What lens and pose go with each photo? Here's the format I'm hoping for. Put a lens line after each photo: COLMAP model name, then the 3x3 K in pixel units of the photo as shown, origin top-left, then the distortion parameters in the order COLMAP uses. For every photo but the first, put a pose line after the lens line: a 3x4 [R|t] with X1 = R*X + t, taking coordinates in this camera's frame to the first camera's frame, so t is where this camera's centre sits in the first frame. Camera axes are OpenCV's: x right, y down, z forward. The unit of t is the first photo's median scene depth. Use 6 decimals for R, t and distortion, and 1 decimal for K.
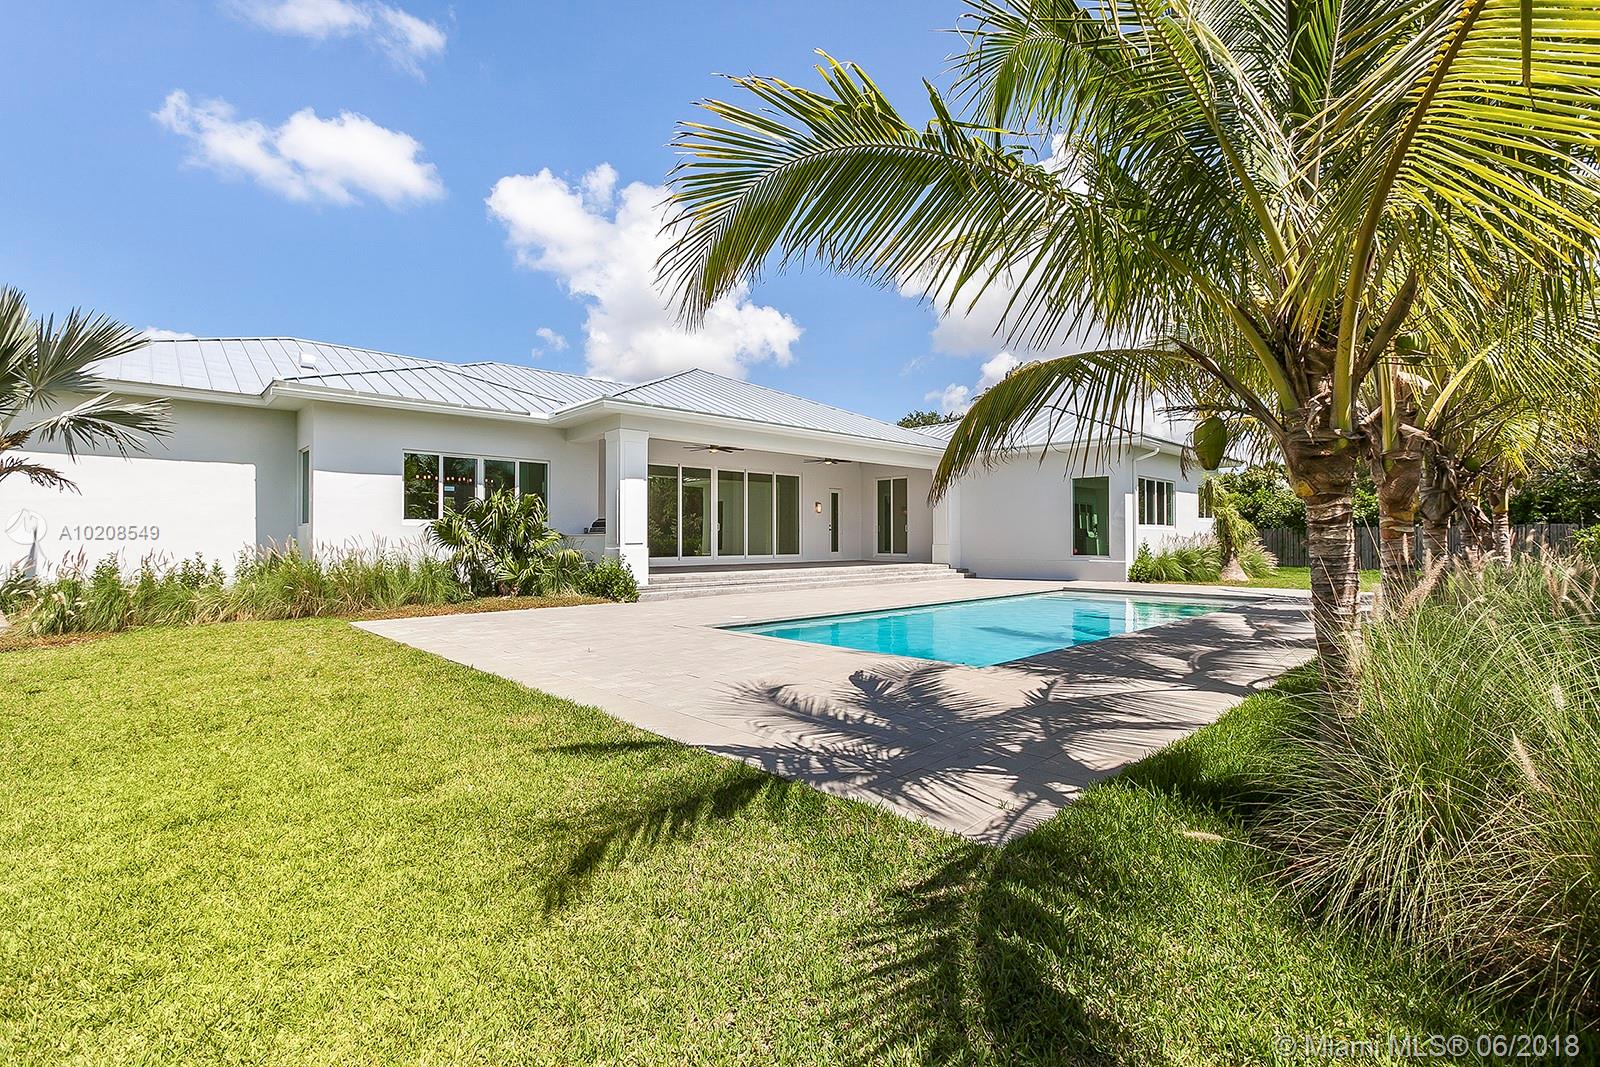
lens RADIAL K [[699.3, 0, 798.9], [0, 699.3, 532.5], [0, 0, 1]] dist [-0.000227, -0.000073]
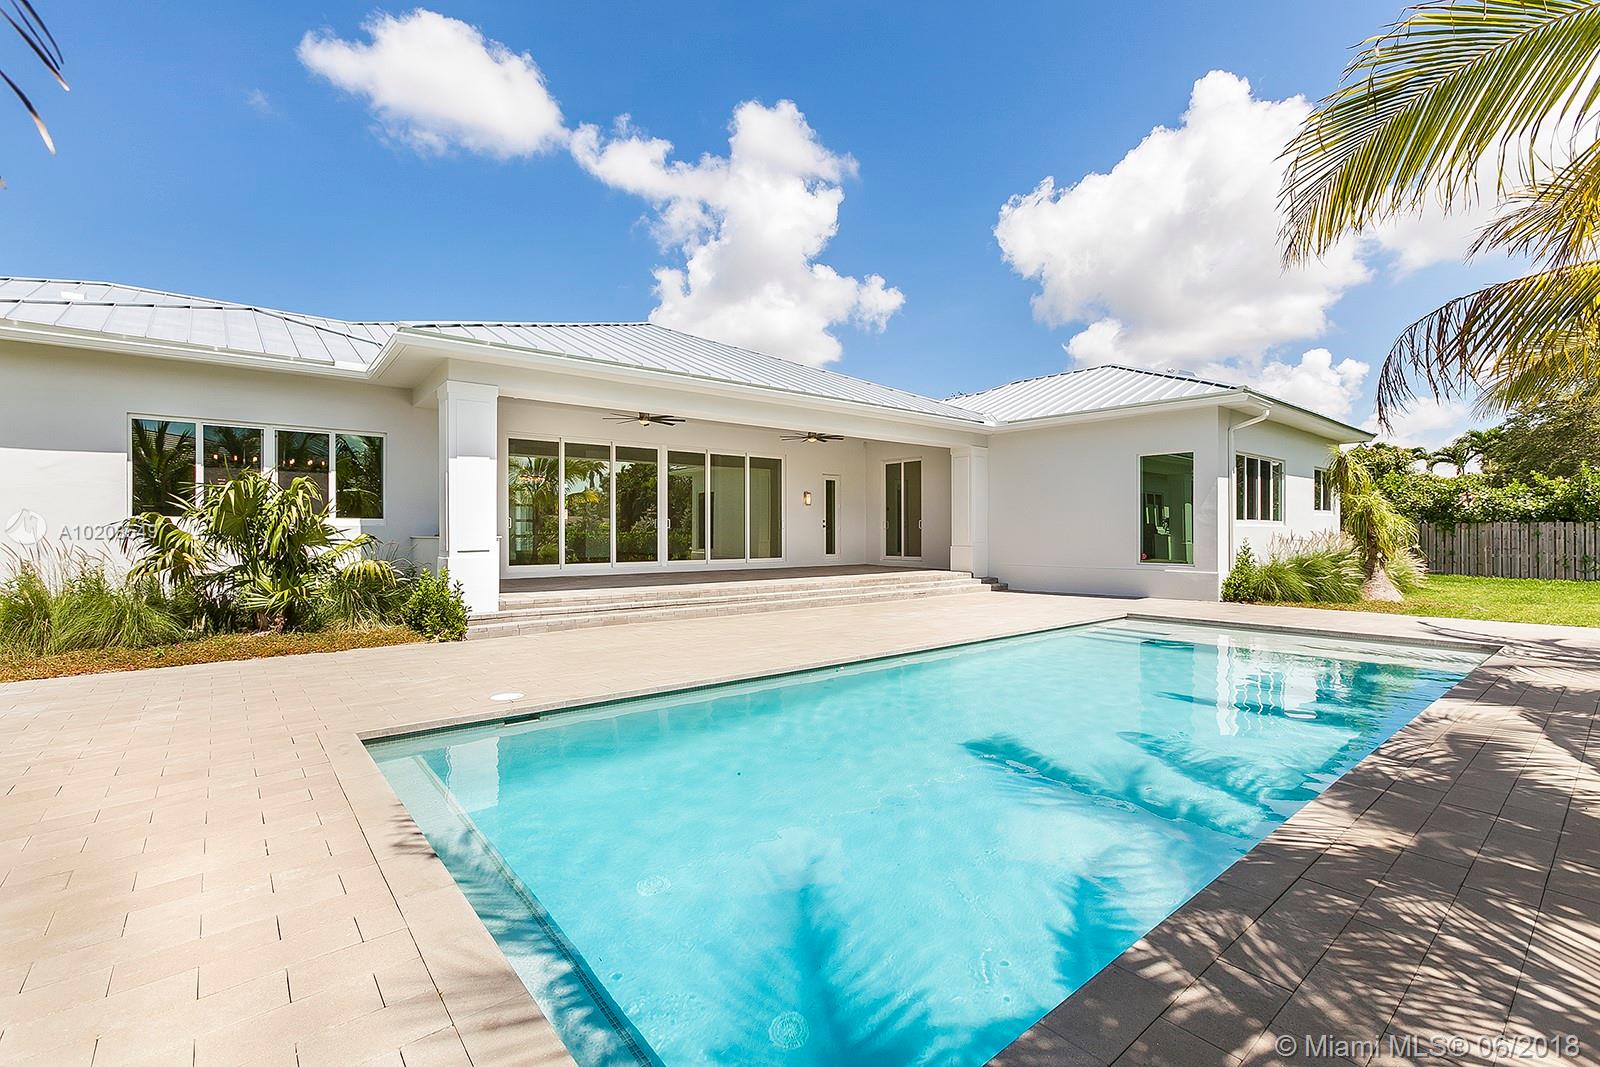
lens RADIAL K [[699.3, 0, 798.9], [0, 699.3, 532.5], [0, 0, 1]] dist [-0.000227, -0.000073]
pose [[0.997126, -0.000569, -0.075759, 0.093828], [0.001286, 0.999955, 0.009419, -0.005700], [0.075750, -0.009490, 0.997082, 0.251385]]
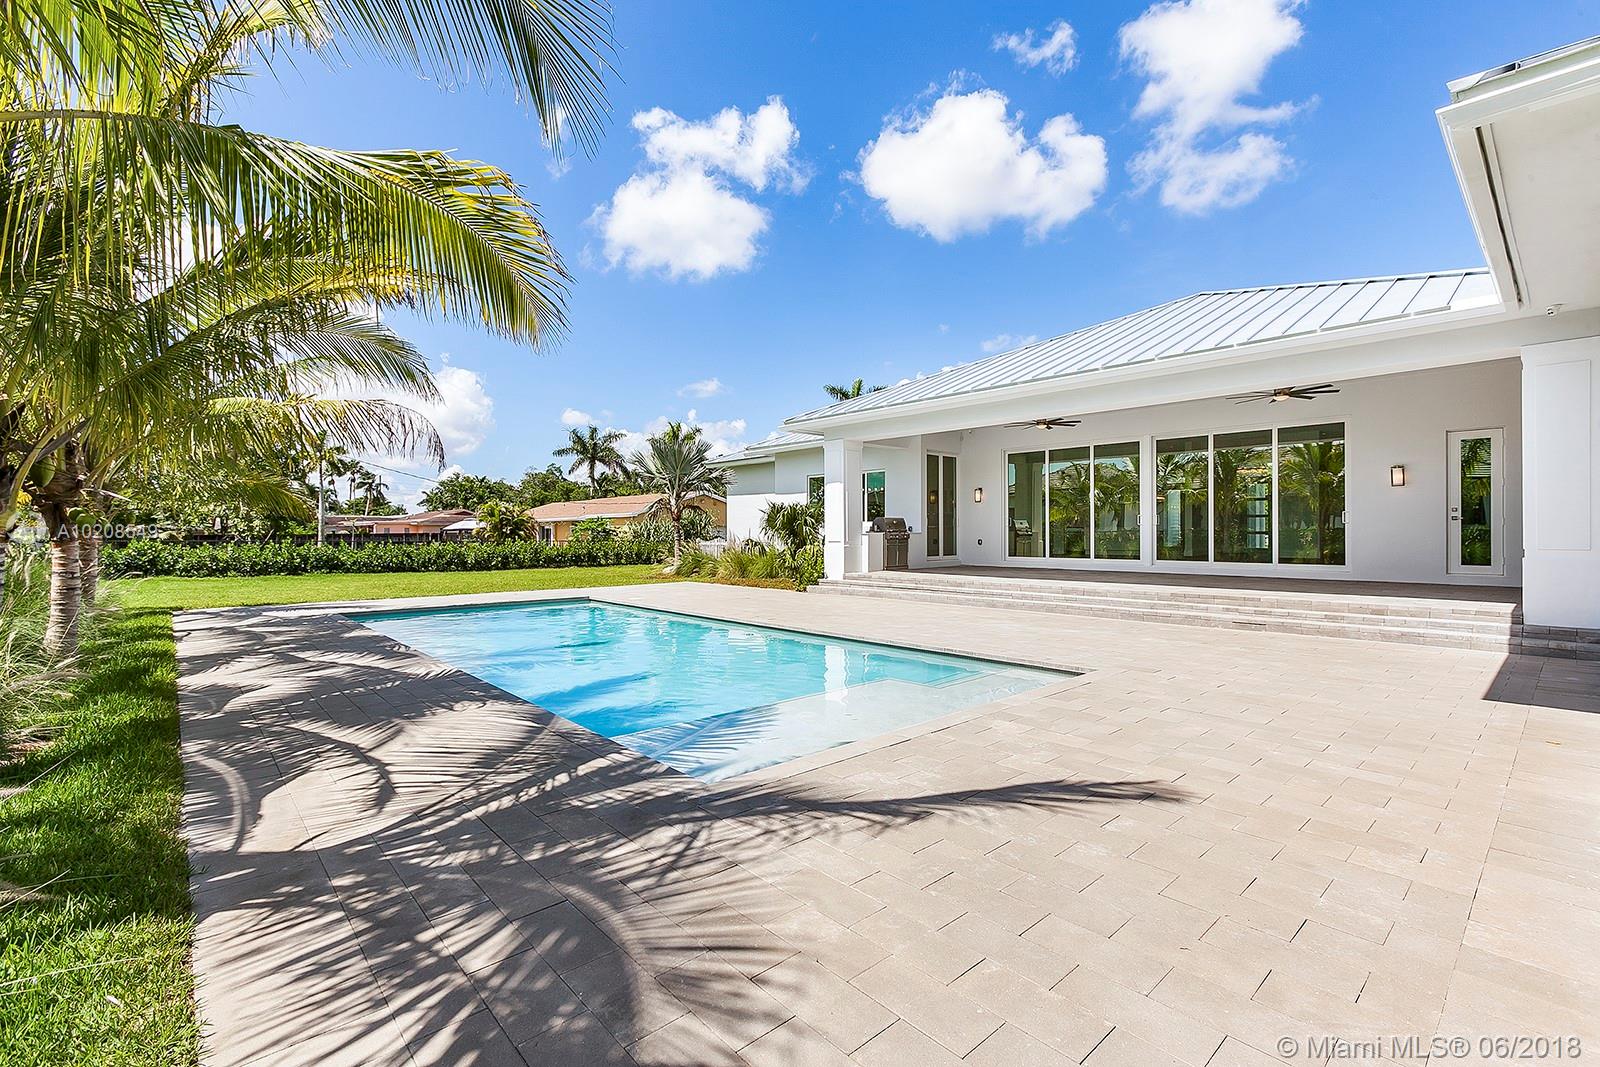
lens RADIAL K [[699.3, 0, 798.9], [0, 699.3, 532.5], [0, 0, 1]] dist [-0.000227, -0.000073]
pose [[-0.030478, 0.003735, -0.999528, 0.651622], [0.015852, 0.999869, 0.003253, -0.003333], [0.999410, -0.015745, -0.030533, 0.699812]]
